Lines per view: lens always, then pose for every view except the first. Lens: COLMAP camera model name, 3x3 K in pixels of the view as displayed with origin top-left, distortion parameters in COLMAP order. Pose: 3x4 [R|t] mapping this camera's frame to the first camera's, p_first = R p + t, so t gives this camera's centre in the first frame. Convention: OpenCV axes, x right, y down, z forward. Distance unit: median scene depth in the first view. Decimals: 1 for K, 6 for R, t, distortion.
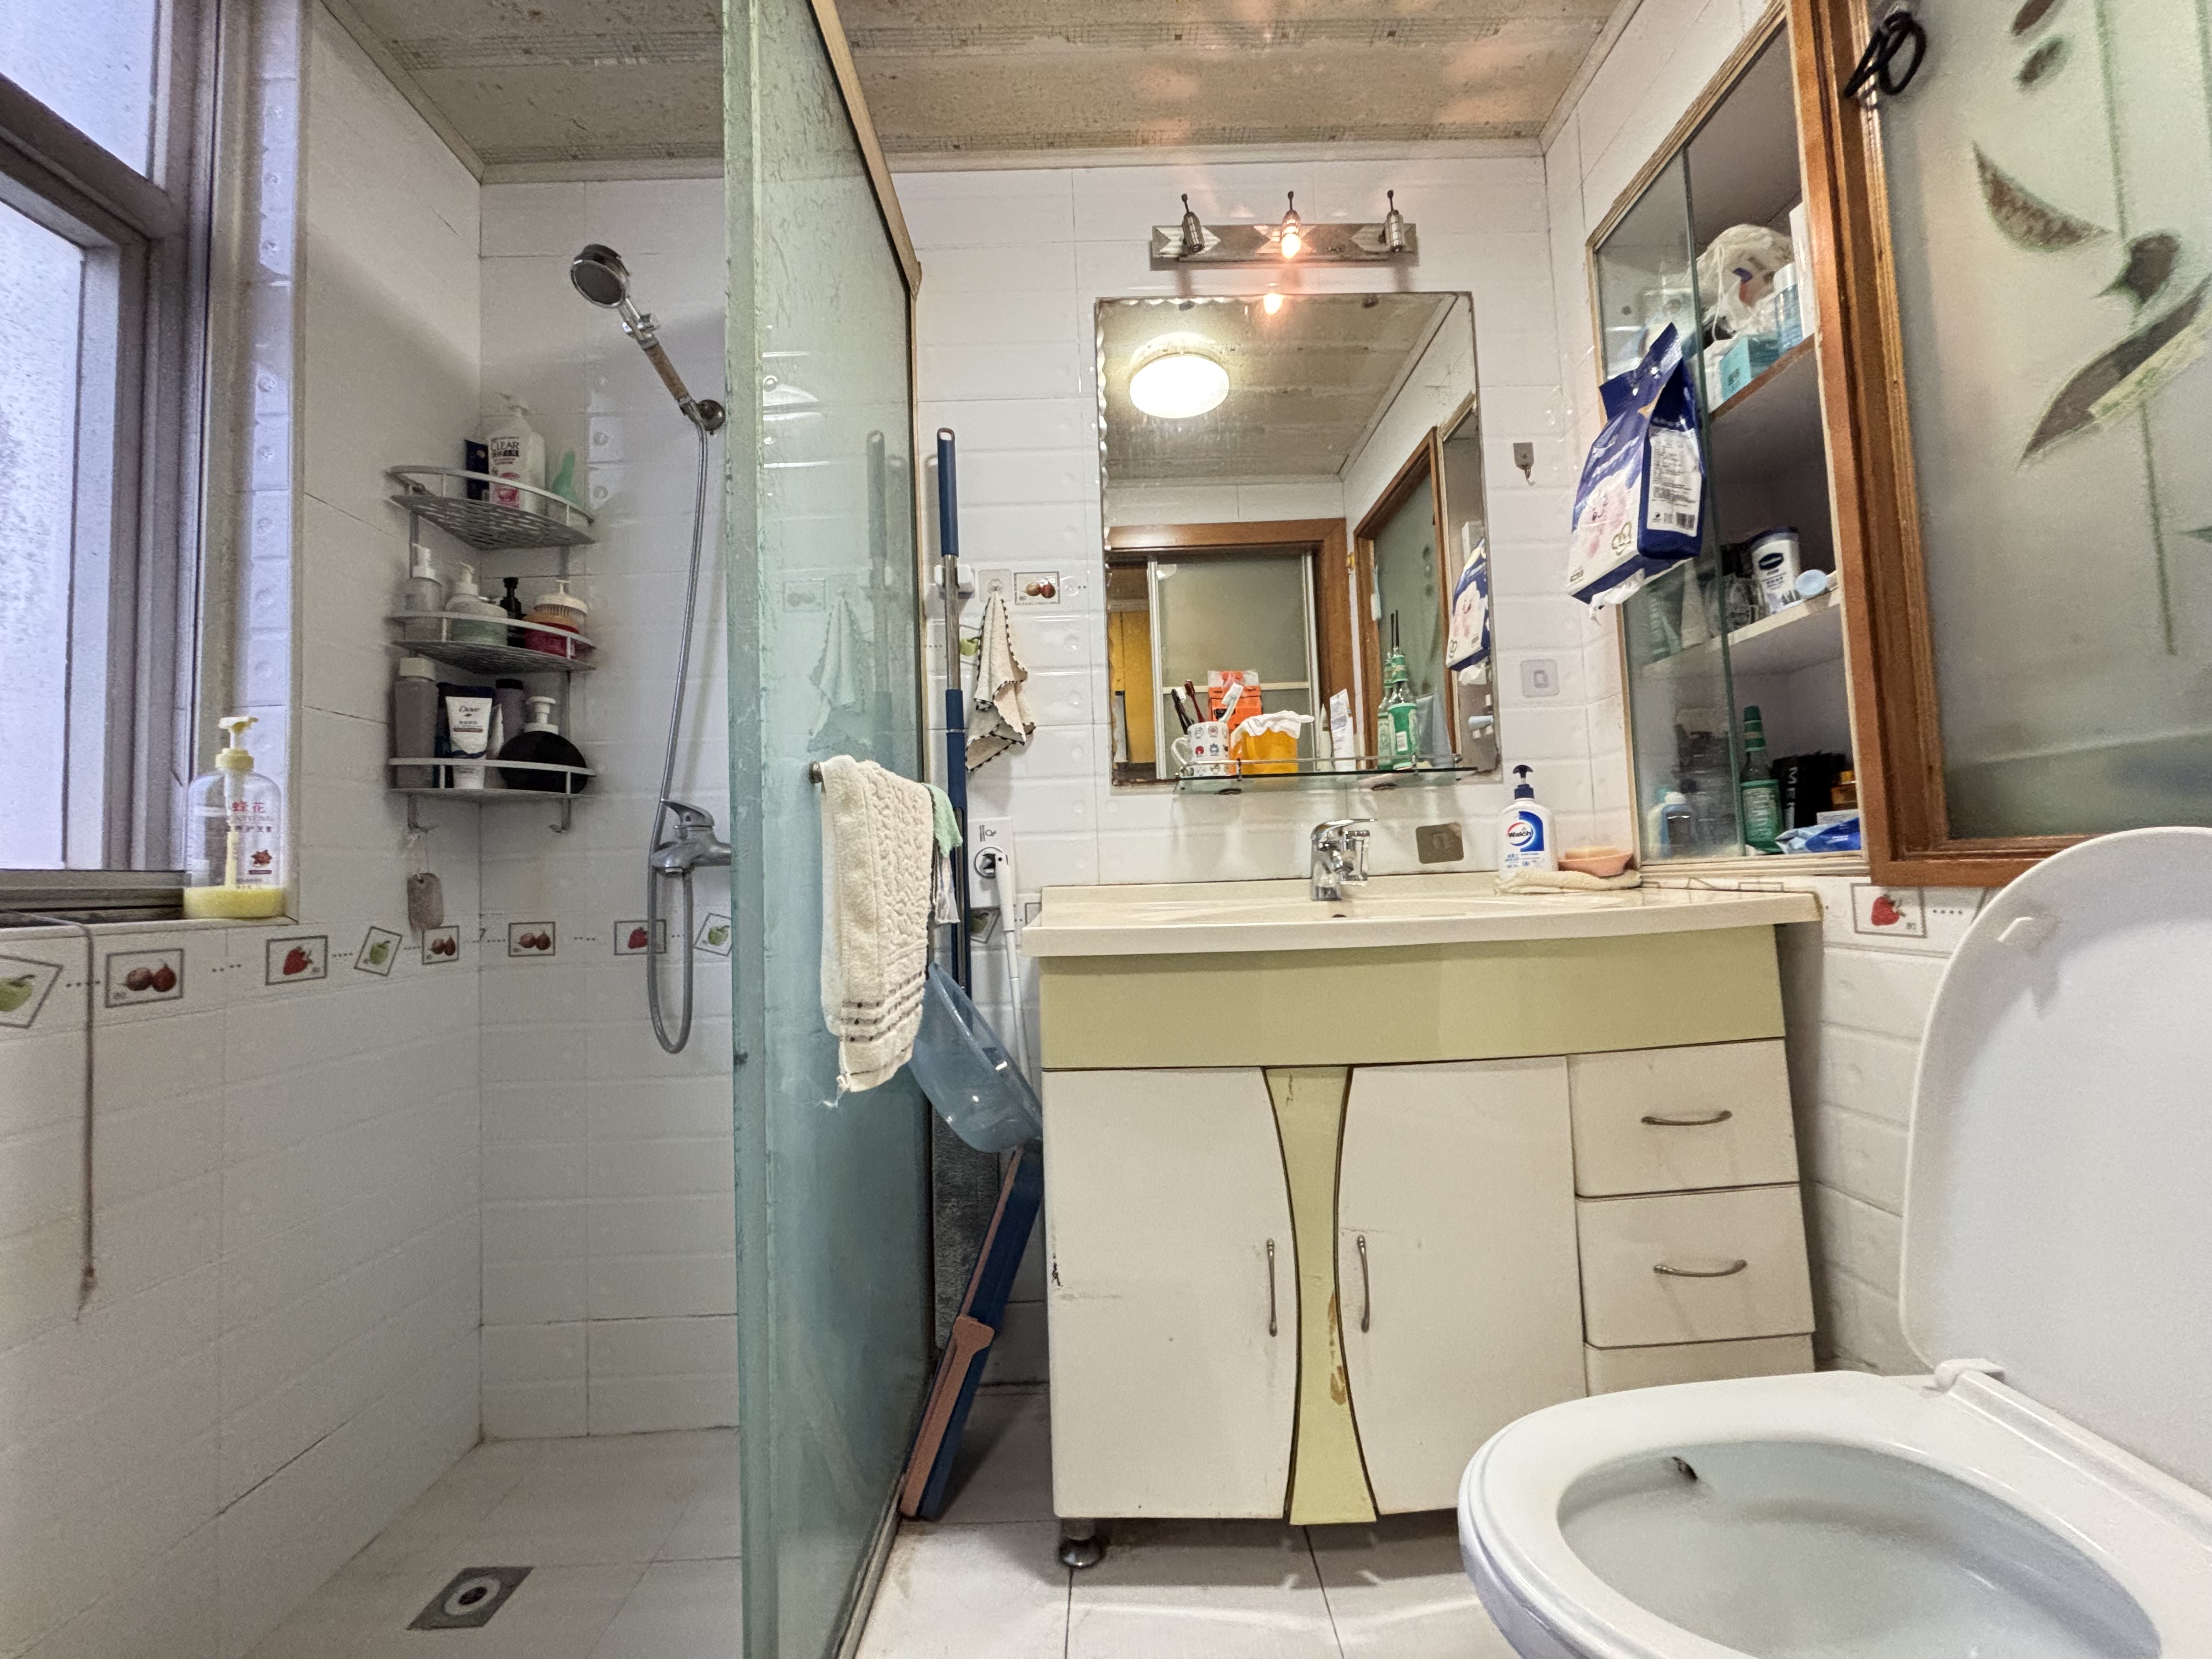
lens RADIAL K [[885.6, 0, 1102.9], [0, 885.6, 827.4], [0, 0, 1]] dist [-0.000519, -0.000369]
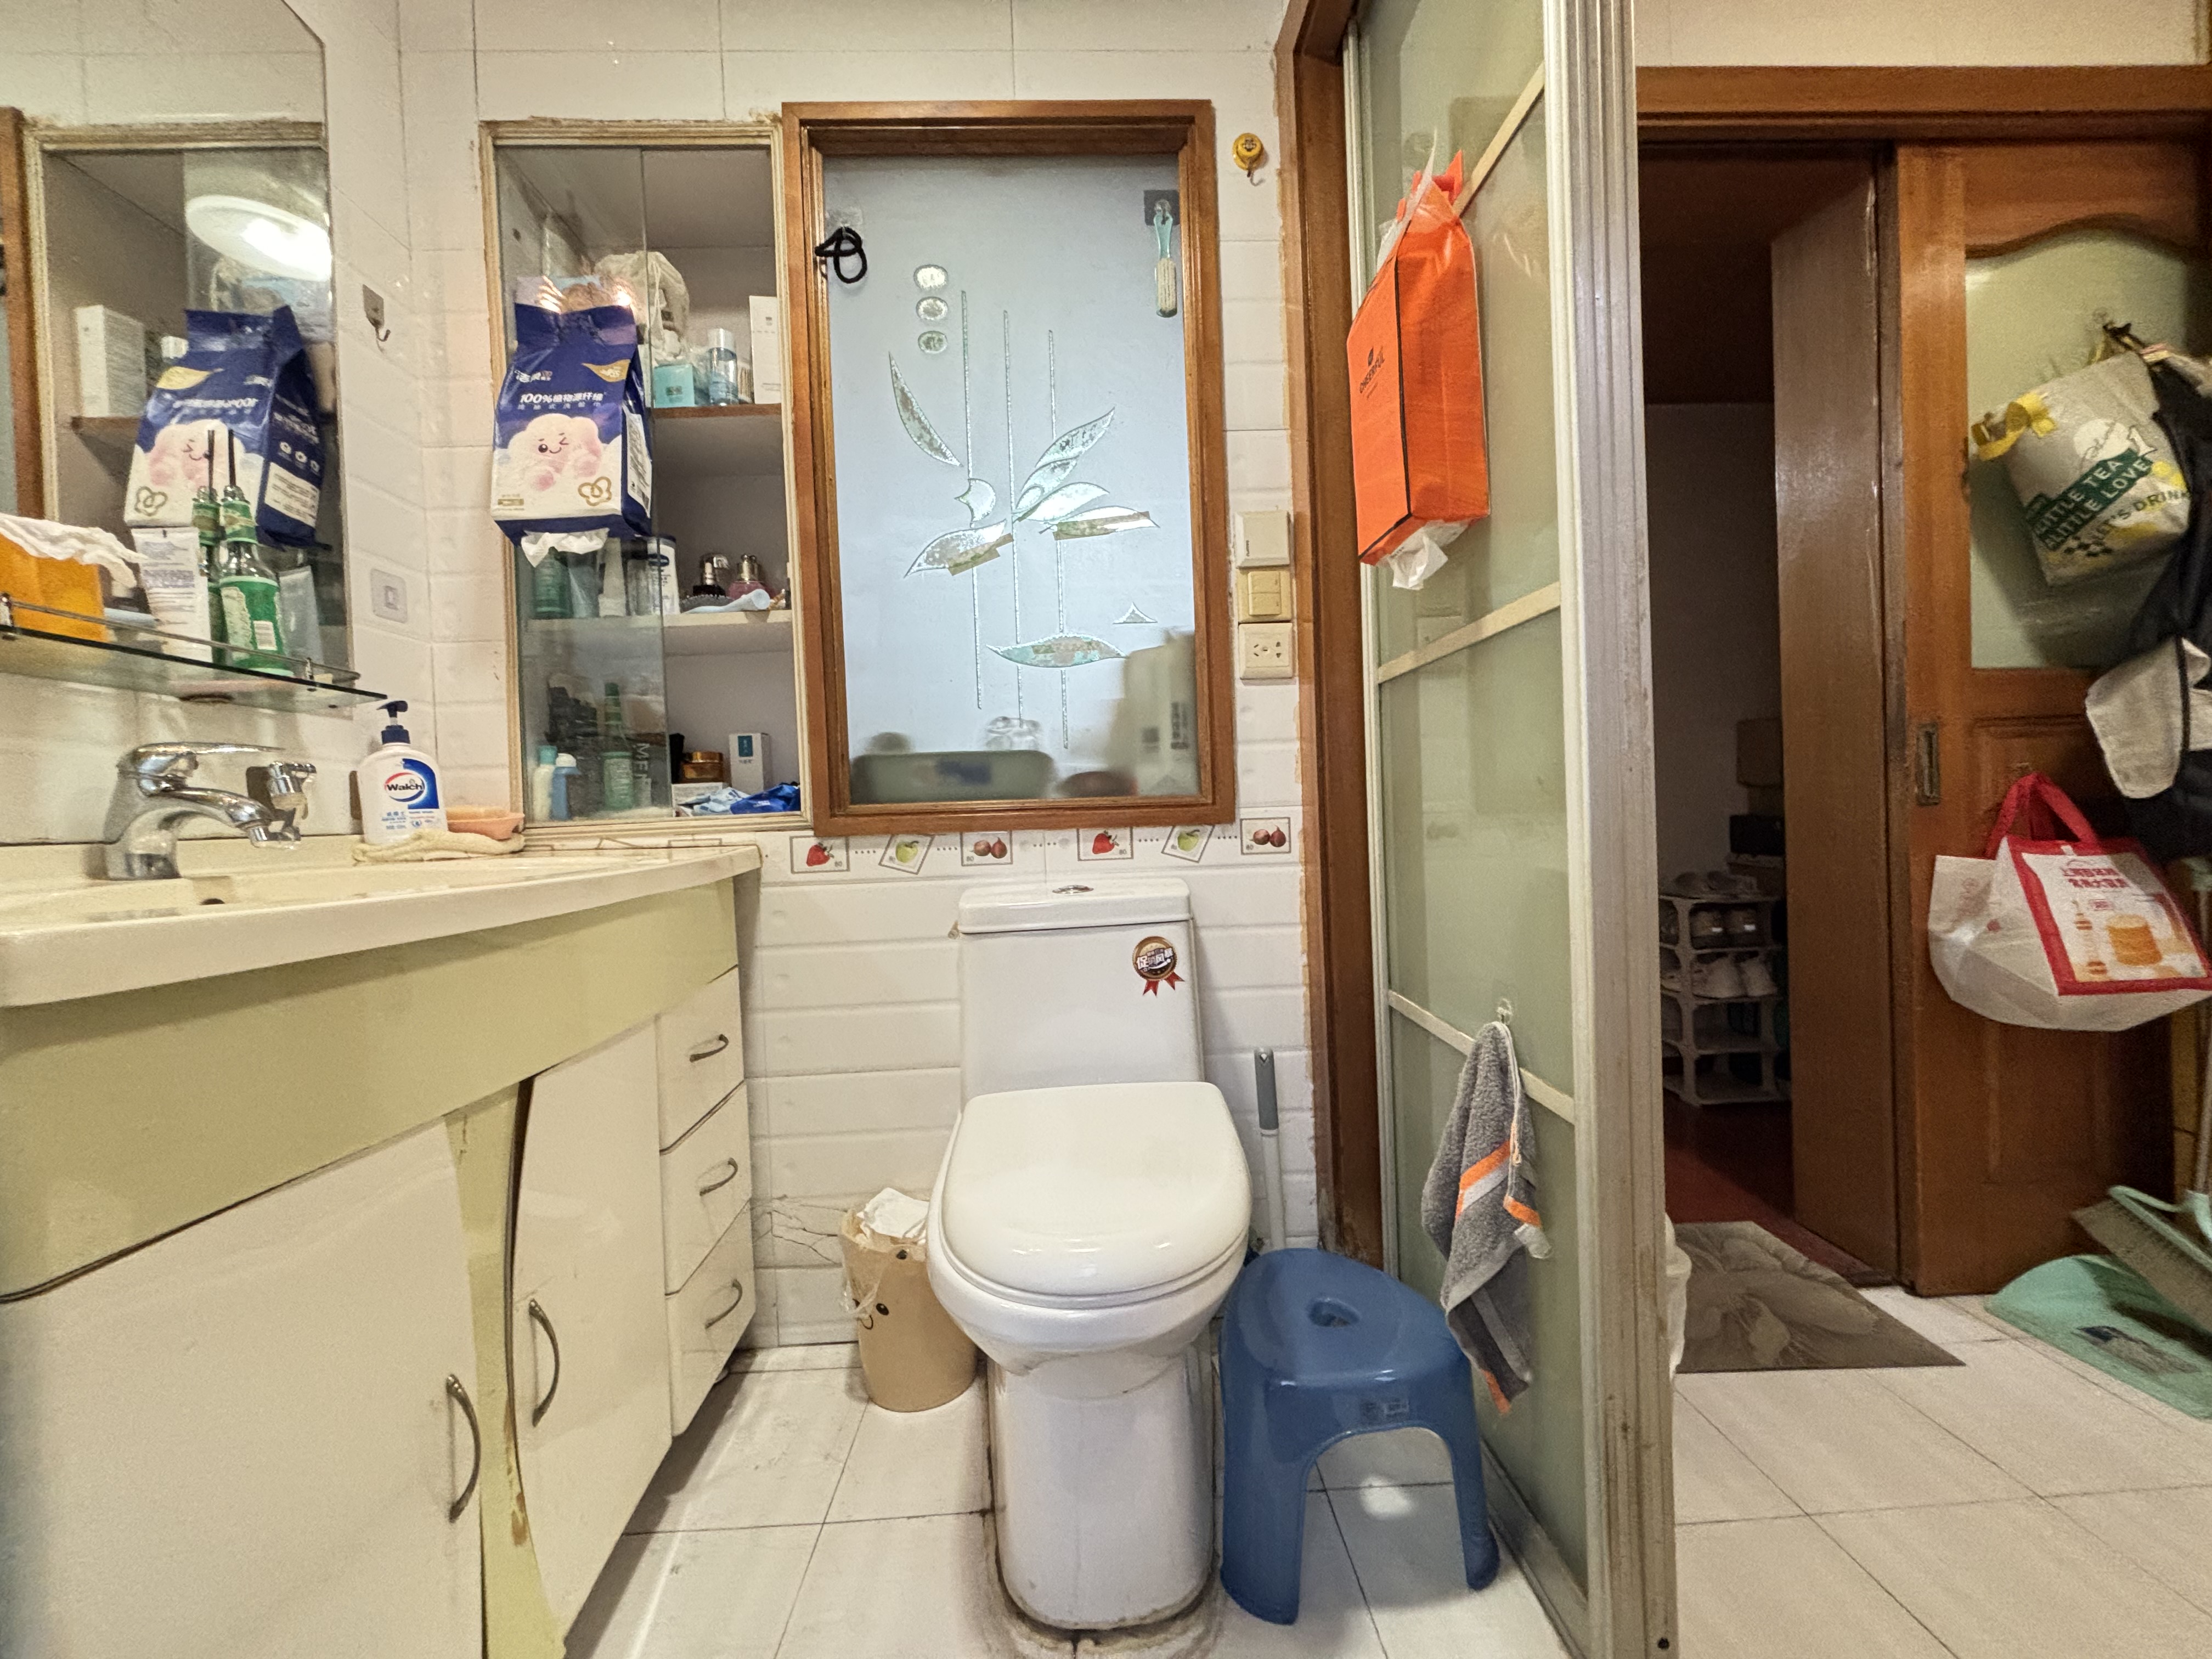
lens RADIAL K [[885.6, 0, 1102.9], [0, 885.6, 827.4], [0, 0, 1]] dist [-0.000519, -0.000369]
pose [[-0.024927, 0.023014, 0.999424, -0.397757], [-0.021129, 0.999500, -0.023542, 0.057605], [-0.999466, -0.021704, -0.024428, 0.455764]]
